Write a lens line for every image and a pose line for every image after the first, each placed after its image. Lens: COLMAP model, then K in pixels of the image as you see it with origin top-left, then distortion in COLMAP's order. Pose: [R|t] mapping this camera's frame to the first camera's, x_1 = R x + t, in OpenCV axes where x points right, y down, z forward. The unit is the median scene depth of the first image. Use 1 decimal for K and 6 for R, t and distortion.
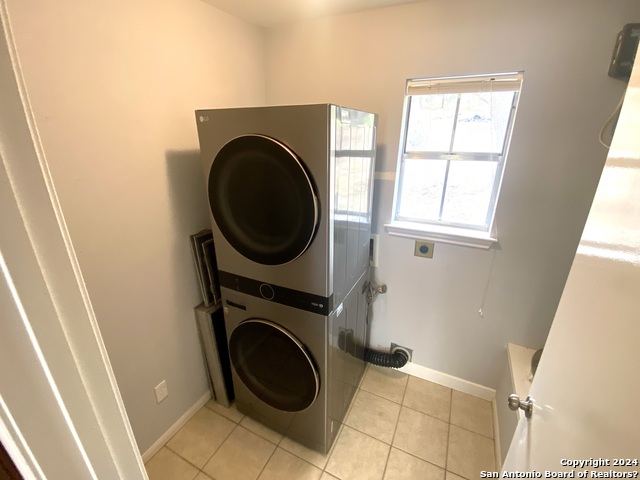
lens RADIAL K [[285.5, 0, 319.5], [0, 285.5, 240.3], [0, 0, 1]] dist [0.002775, -0.000322]
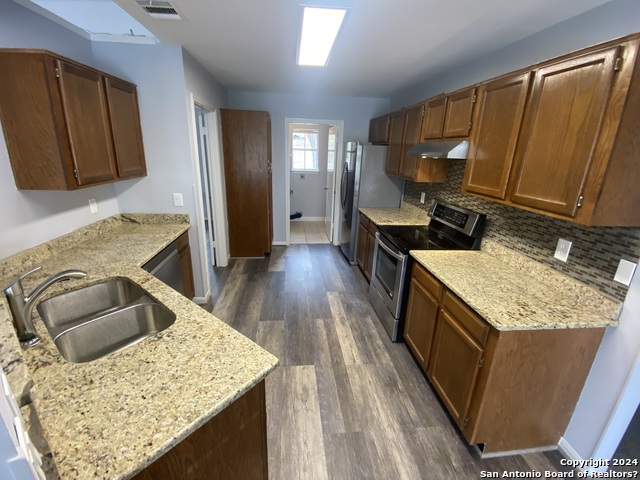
lens RADIAL K [[285.5, 0, 321.0], [0, 285.5, 240.2], [0, 0, 1]] dist [0.002775, -0.000322]
pose [[0.843995, -0.139158, 0.517985, -1.376515], [0.160703, 0.986997, 0.003313, 0.840355], [-0.511711, 0.080446, 0.855383, -2.065081]]
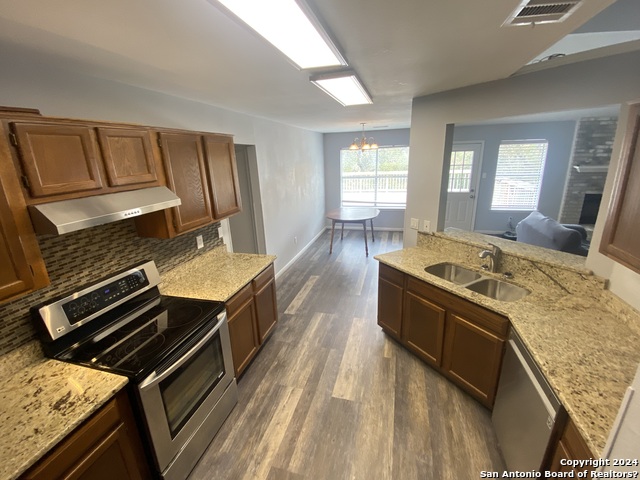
lens RADIAL K [[285.5, 0, 321.1], [0, 285.5, 238.0], [0, 0, 1]] dist [0.002775, -0.000322]
pose [[-0.981021, 0.083367, -0.175063, 1.232318], [-0.038043, 0.802548, 0.595373, -1.896325], [0.190131, 0.590734, -0.784145, 3.802705]]
